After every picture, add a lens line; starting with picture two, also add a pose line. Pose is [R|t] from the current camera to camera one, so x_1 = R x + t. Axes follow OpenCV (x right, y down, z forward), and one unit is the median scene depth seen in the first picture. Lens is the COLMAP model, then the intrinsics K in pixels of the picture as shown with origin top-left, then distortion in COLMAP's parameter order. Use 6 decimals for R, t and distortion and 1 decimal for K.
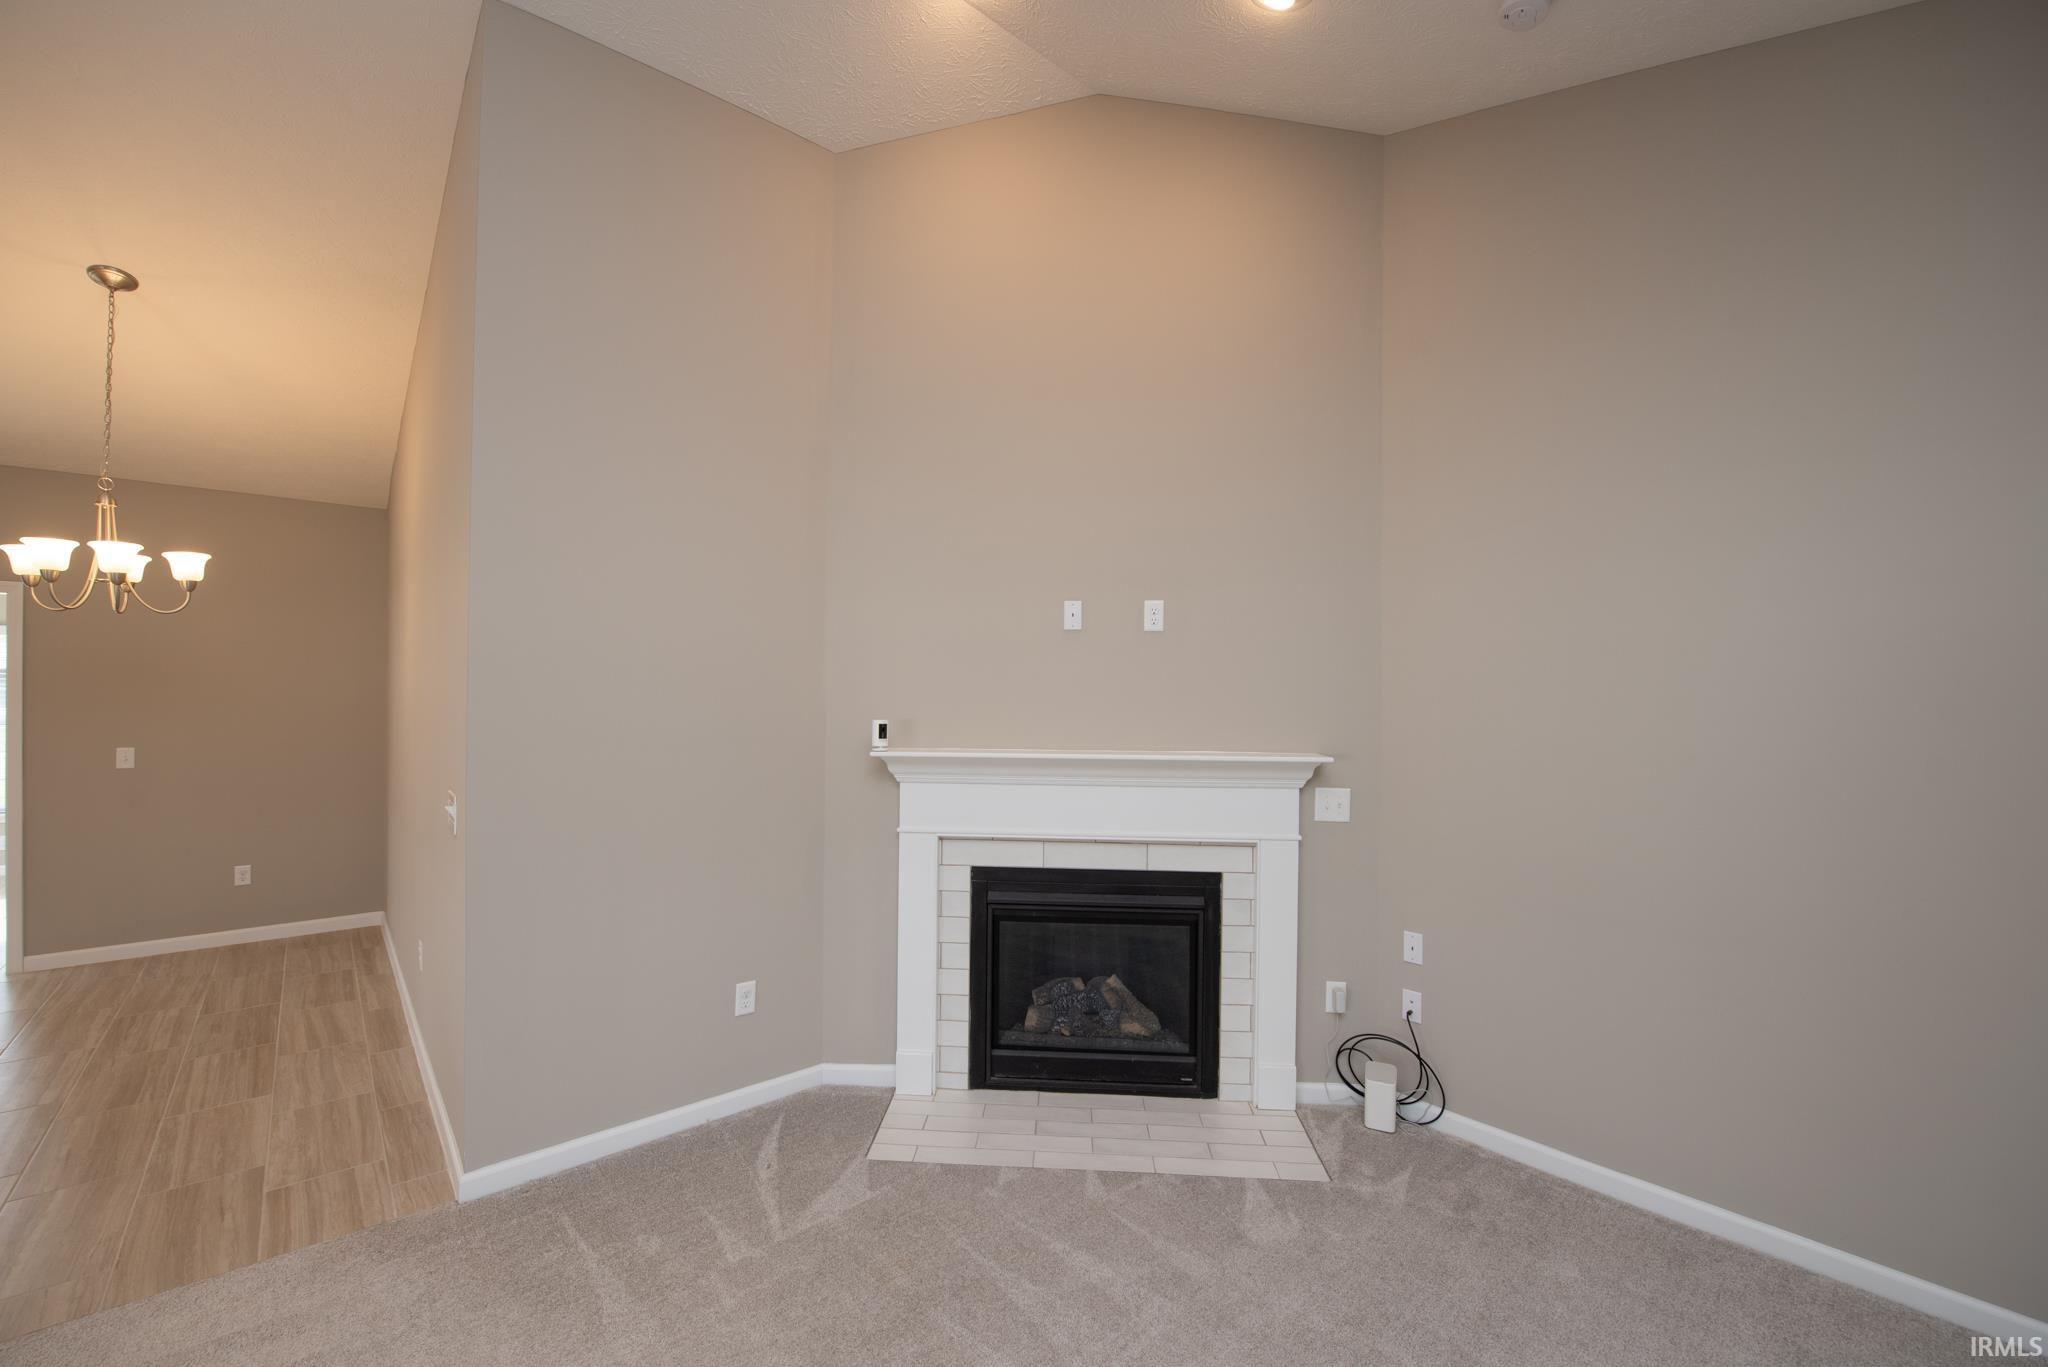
lens RADIAL K [[814.9, 0, 1017.4], [0, 814.9, 695.4], [0, 0, 1]] dist [-0.017367, -0.001740]
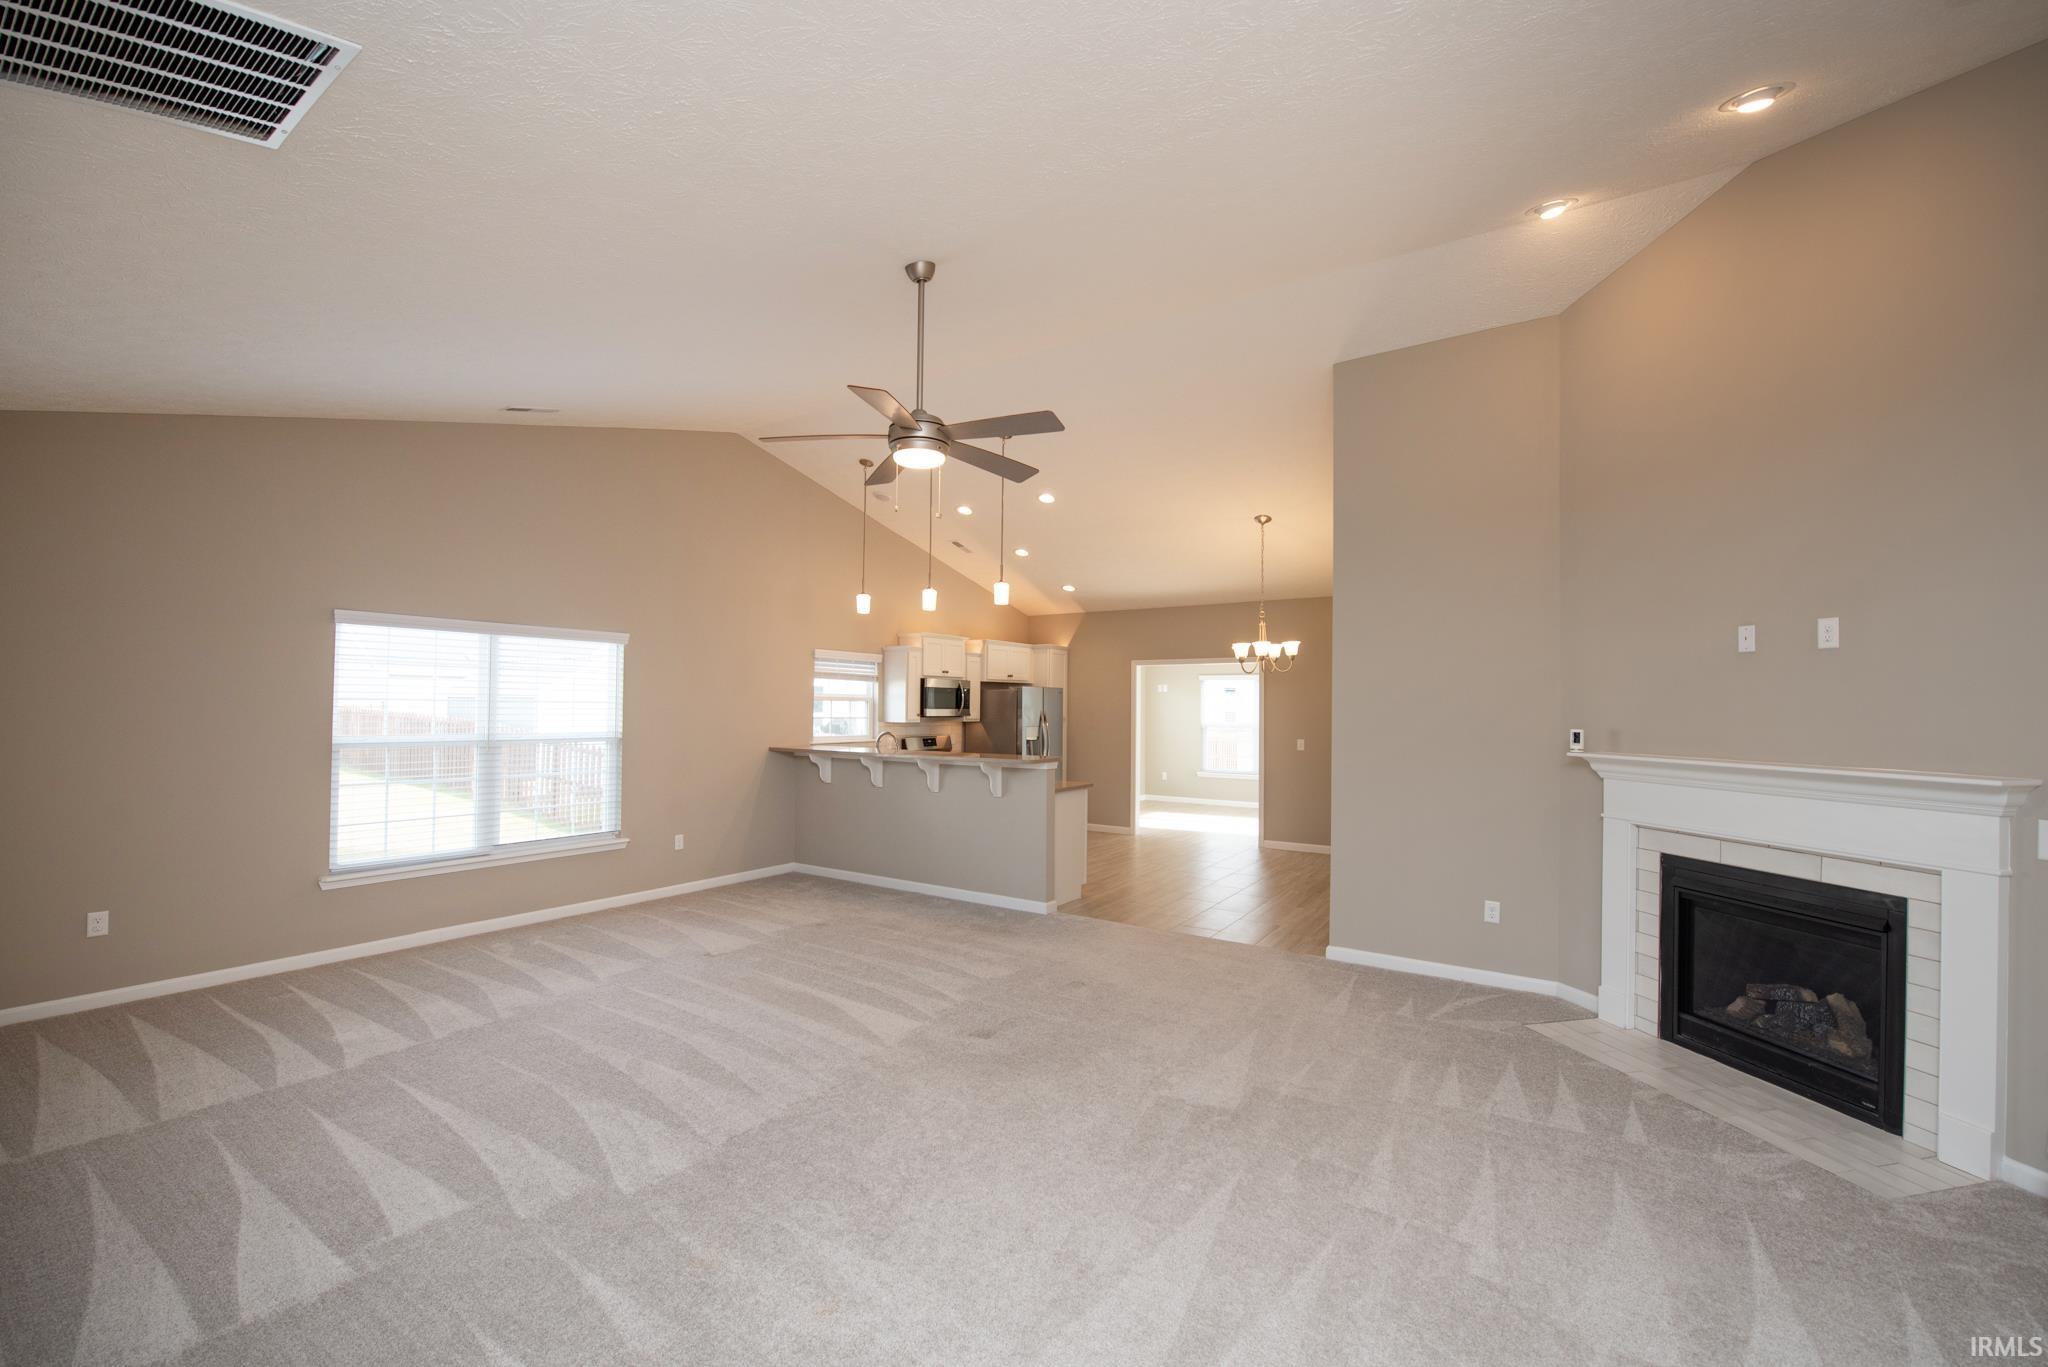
lens RADIAL K [[814.9, 0, 1027.3], [0, 814.9, 698.6], [0, 0, 1]] dist [-0.017367, -0.001740]
pose [[0.271241, -0.015158, -0.962392, 0.856745], [-0.006727, 0.999822, -0.017644, 0.008481], [0.962488, 0.011260, 0.271091, -0.237123]]
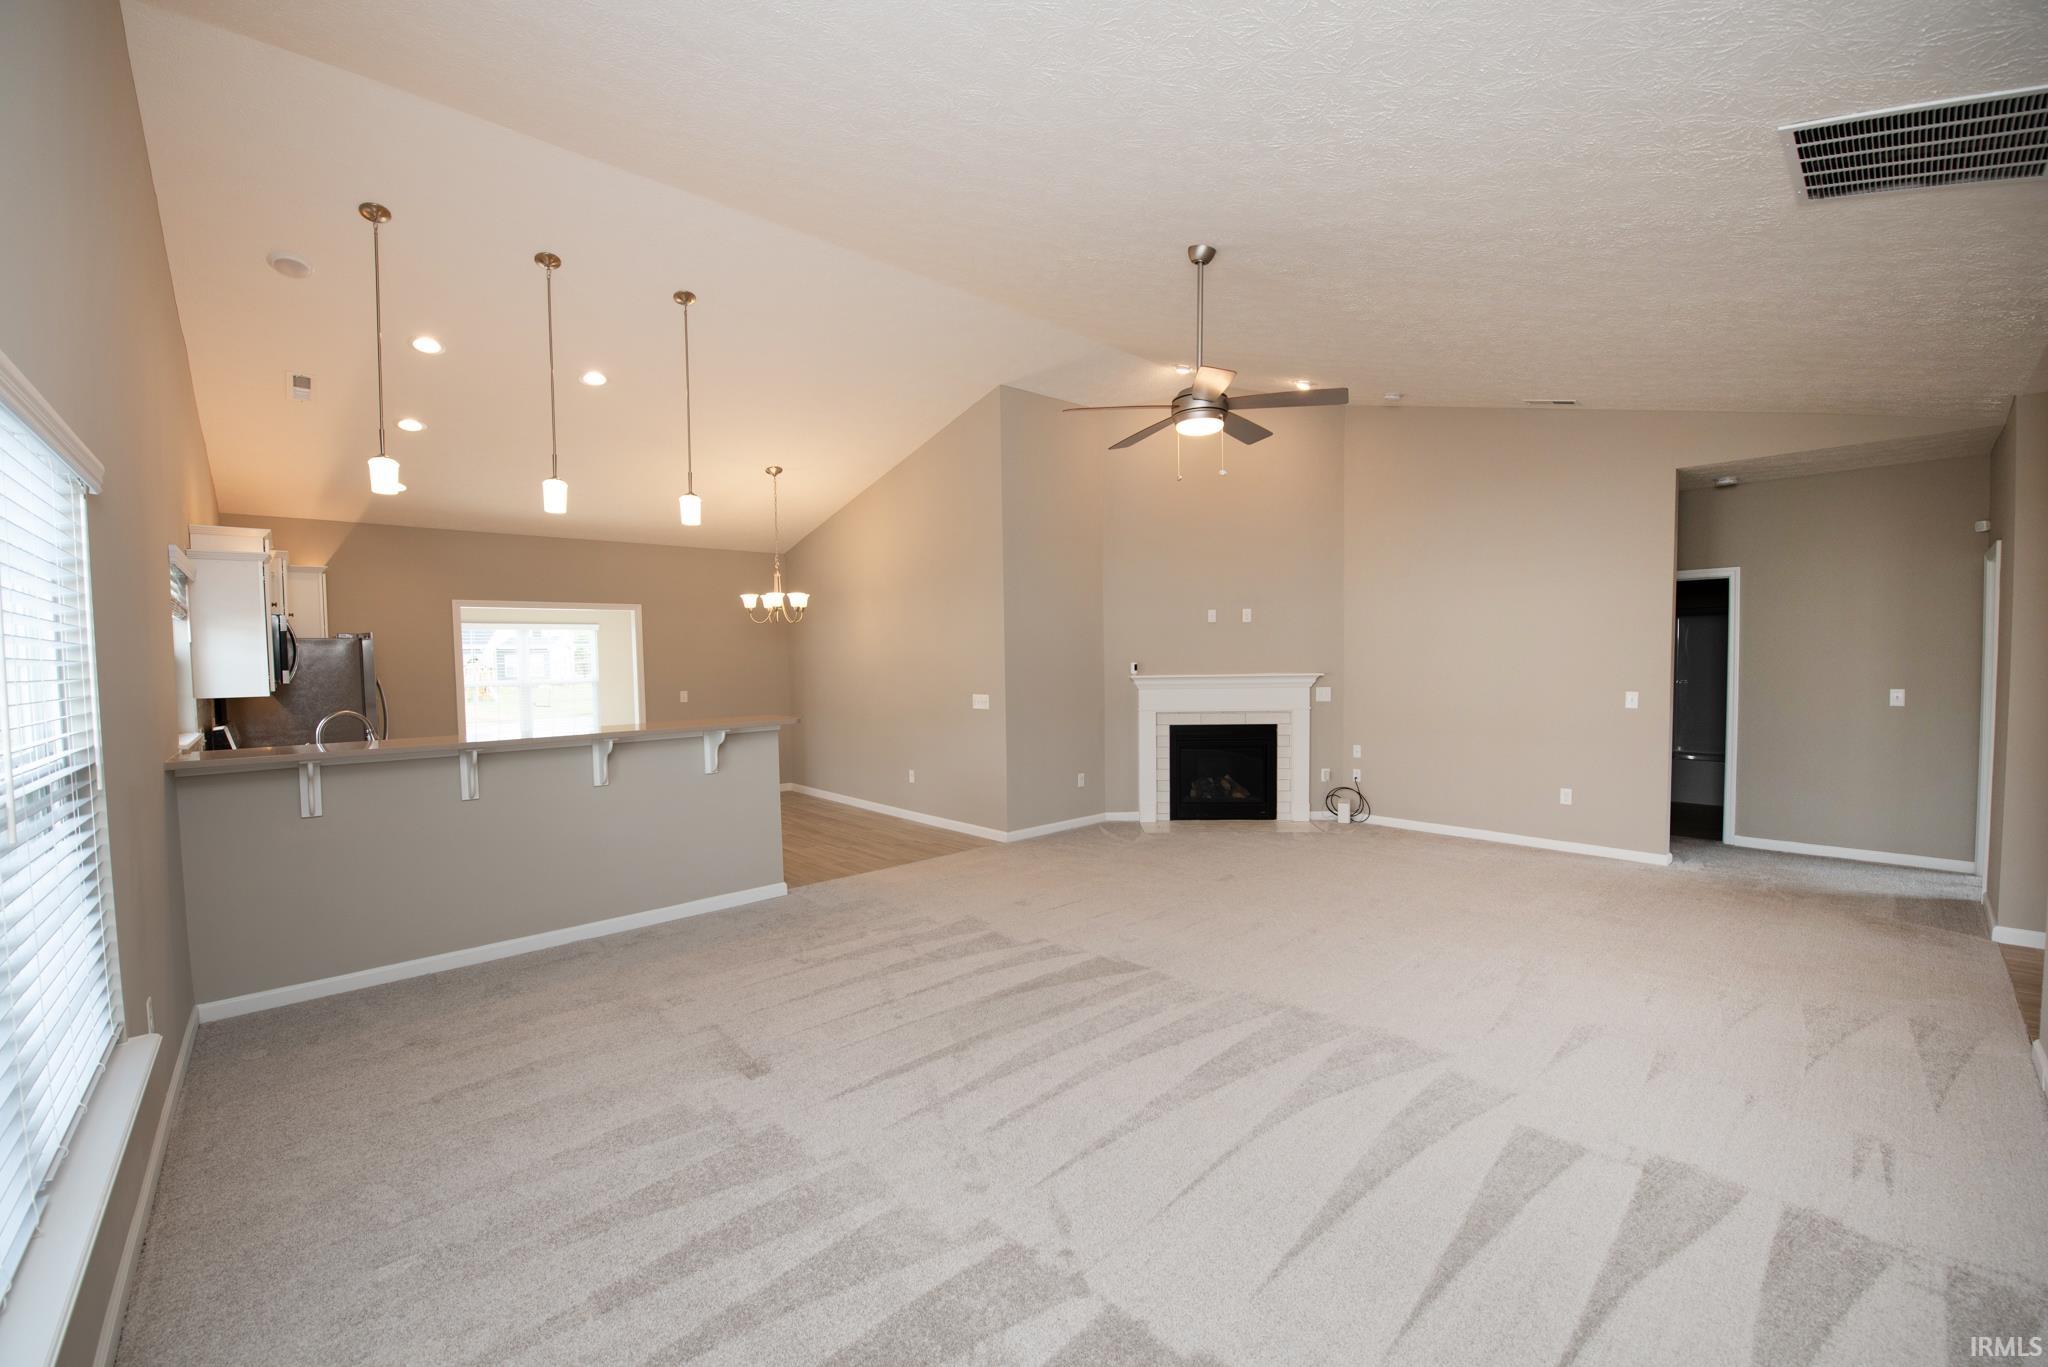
lens RADIAL K [[814.9, 0, 1020.4], [0, 814.9, 697.5], [0, 0, 1]] dist [-0.017367, -0.001740]
pose [[0.999587, -0.024592, 0.014864, -0.524165], [0.023828, 0.998487, 0.049551, 0.005559], [-0.016060, -0.049177, 0.998661, -1.336049]]
